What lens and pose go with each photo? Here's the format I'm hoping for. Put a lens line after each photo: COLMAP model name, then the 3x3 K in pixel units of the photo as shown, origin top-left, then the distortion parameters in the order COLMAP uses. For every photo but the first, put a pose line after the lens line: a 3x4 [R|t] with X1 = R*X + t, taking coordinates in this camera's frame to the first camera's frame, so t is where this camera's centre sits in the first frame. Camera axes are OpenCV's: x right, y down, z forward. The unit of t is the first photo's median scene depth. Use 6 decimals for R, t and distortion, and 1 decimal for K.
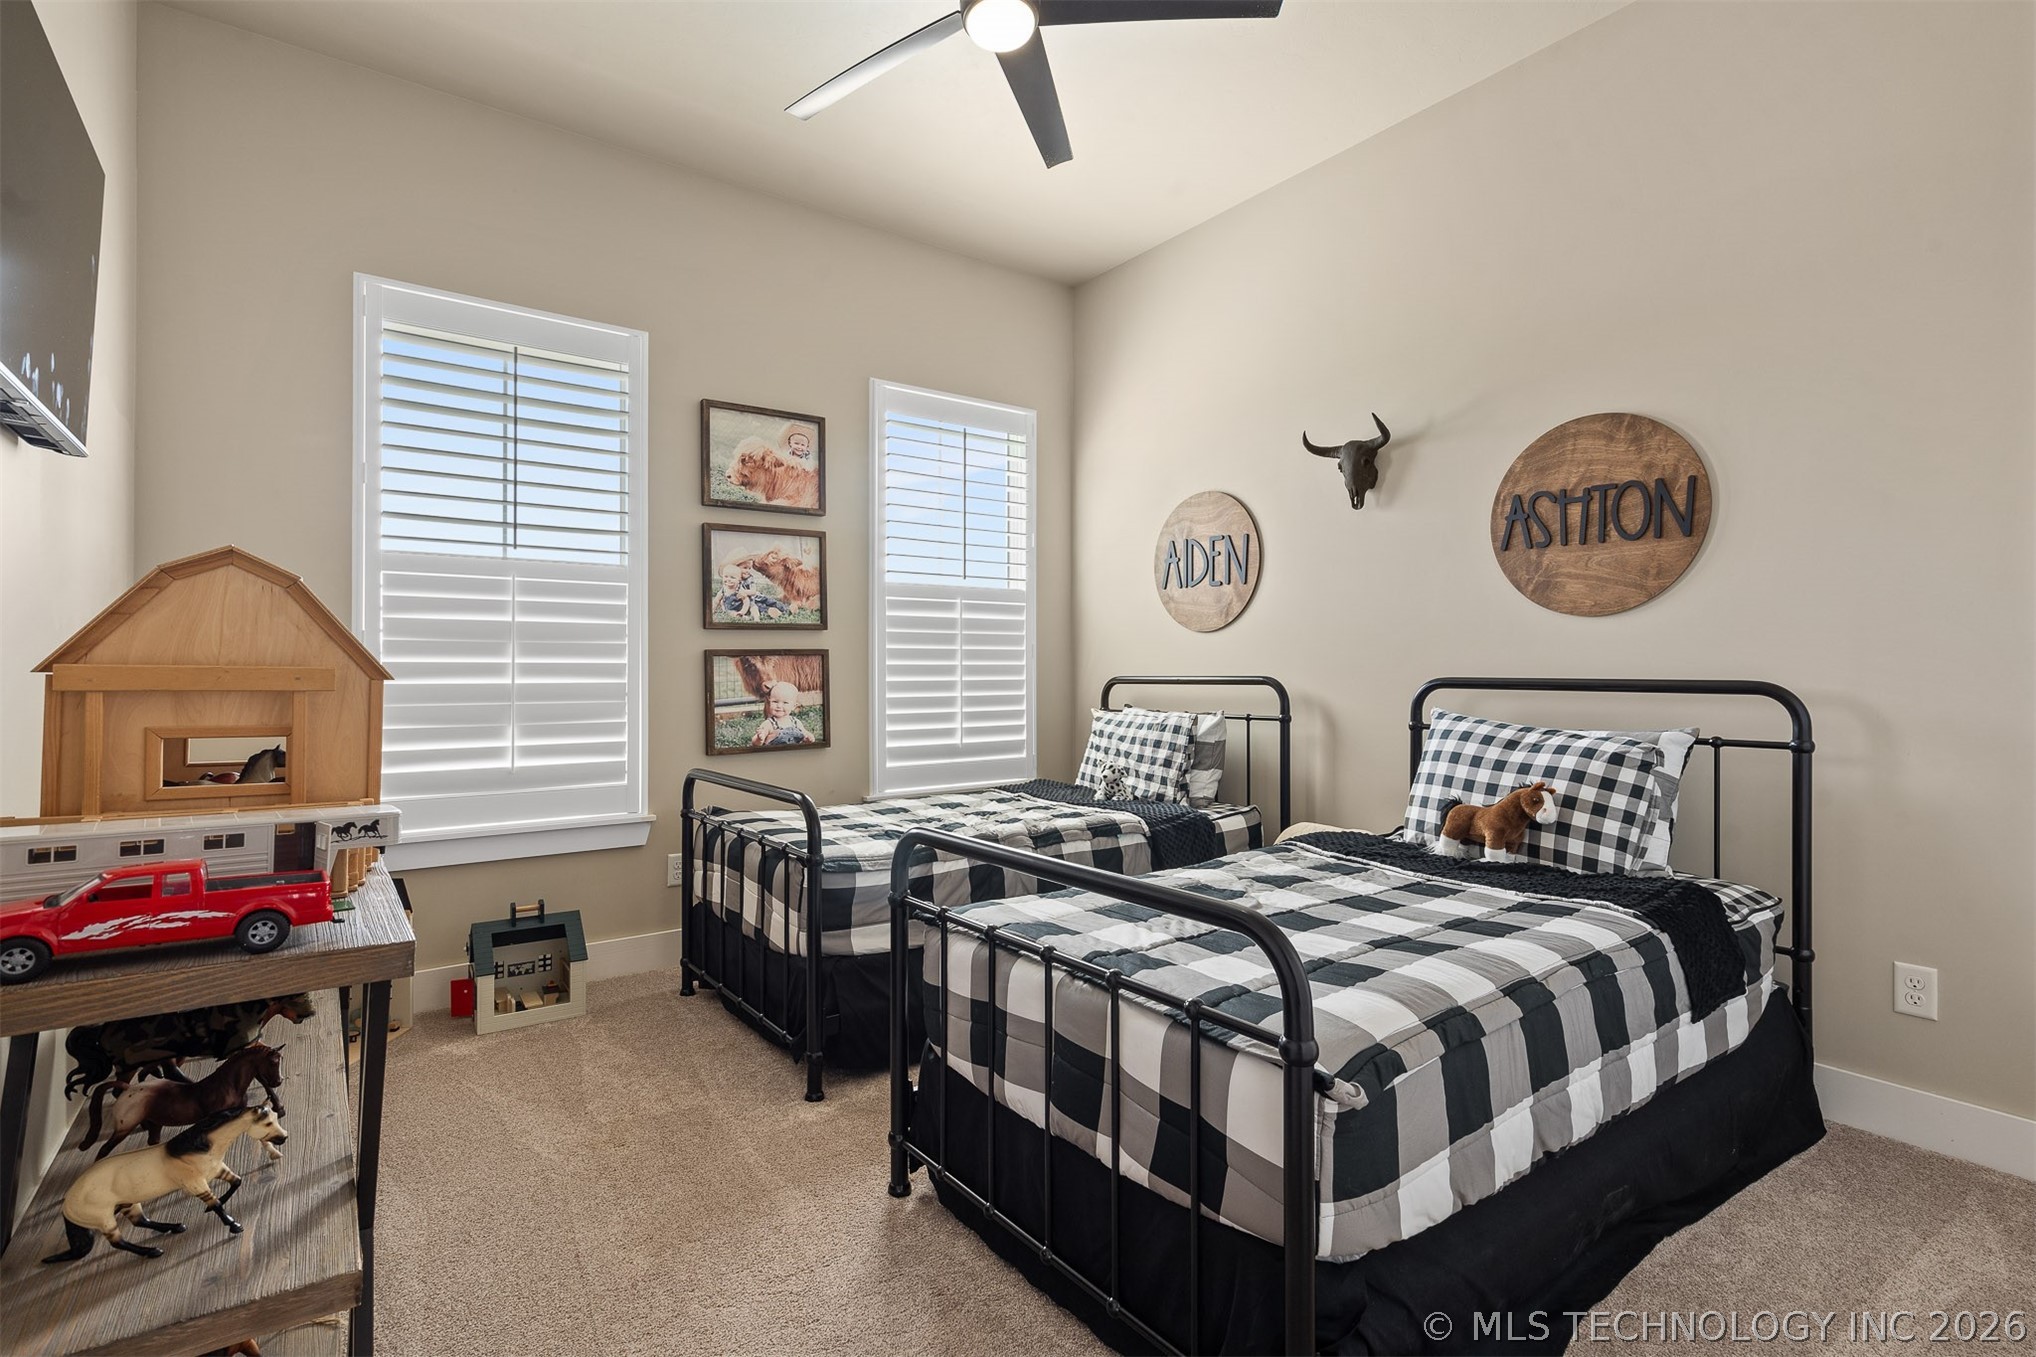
lens RADIAL K [[961.6, 0, 1021.5], [0, 961.6, 667.0], [0, 0, 1]] dist [0.000530, 0.000390]
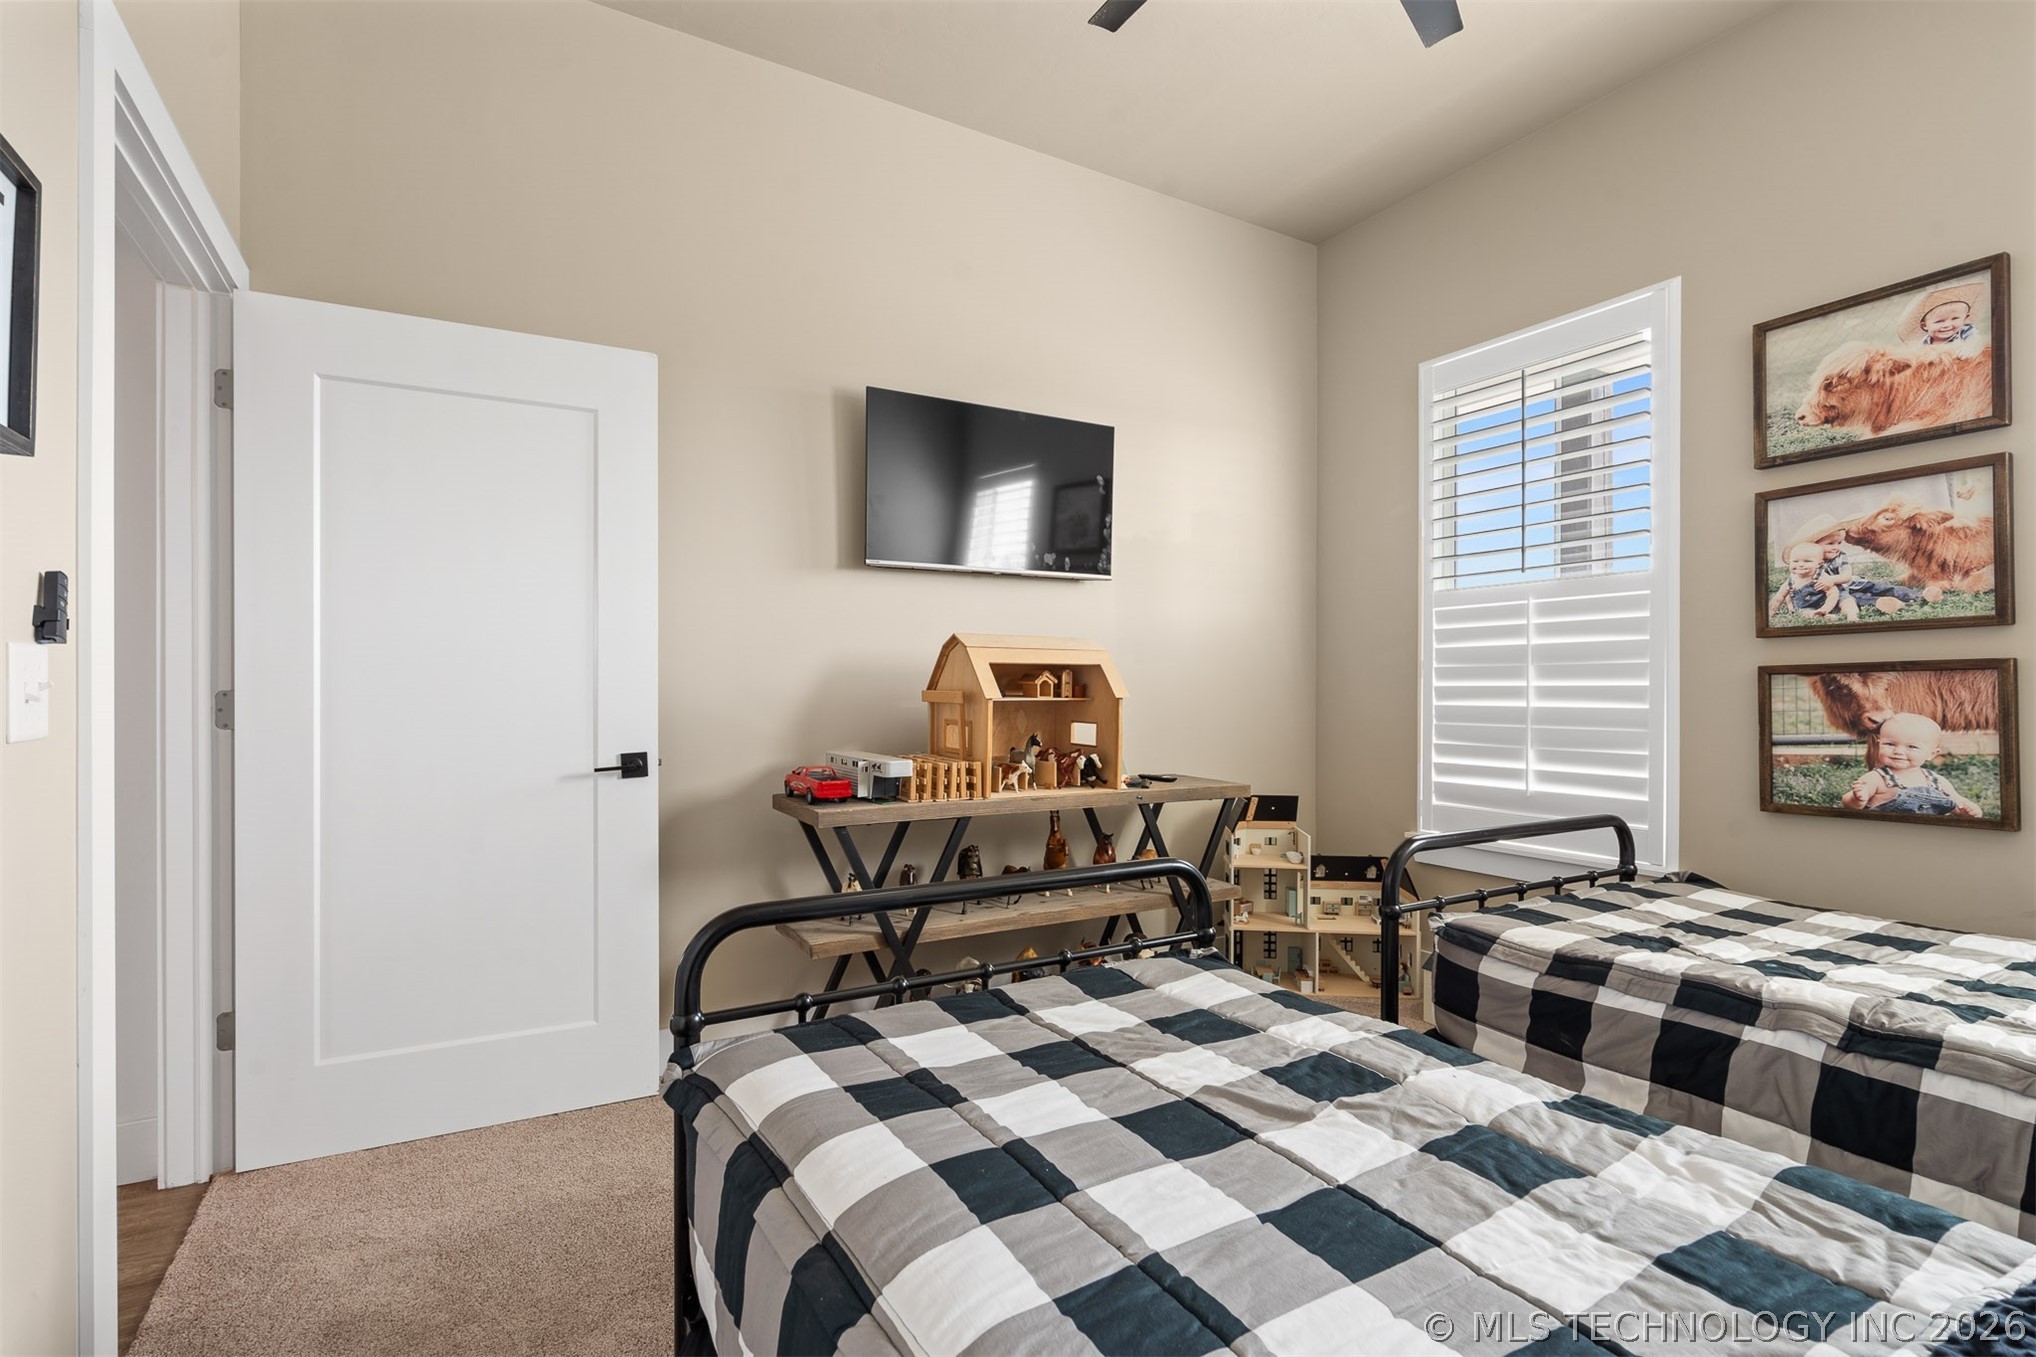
lens RADIAL K [[961.6, 0, 1019.8], [0, 961.6, 690.8], [0, 0, 1]] dist [0.000530, 0.000390]
pose [[-0.107208, 0.004283, -0.994227, 0.440699], [0.005780, 0.999977, 0.003684, -0.004895], [0.994220, -0.005352, -0.107230, 0.495051]]
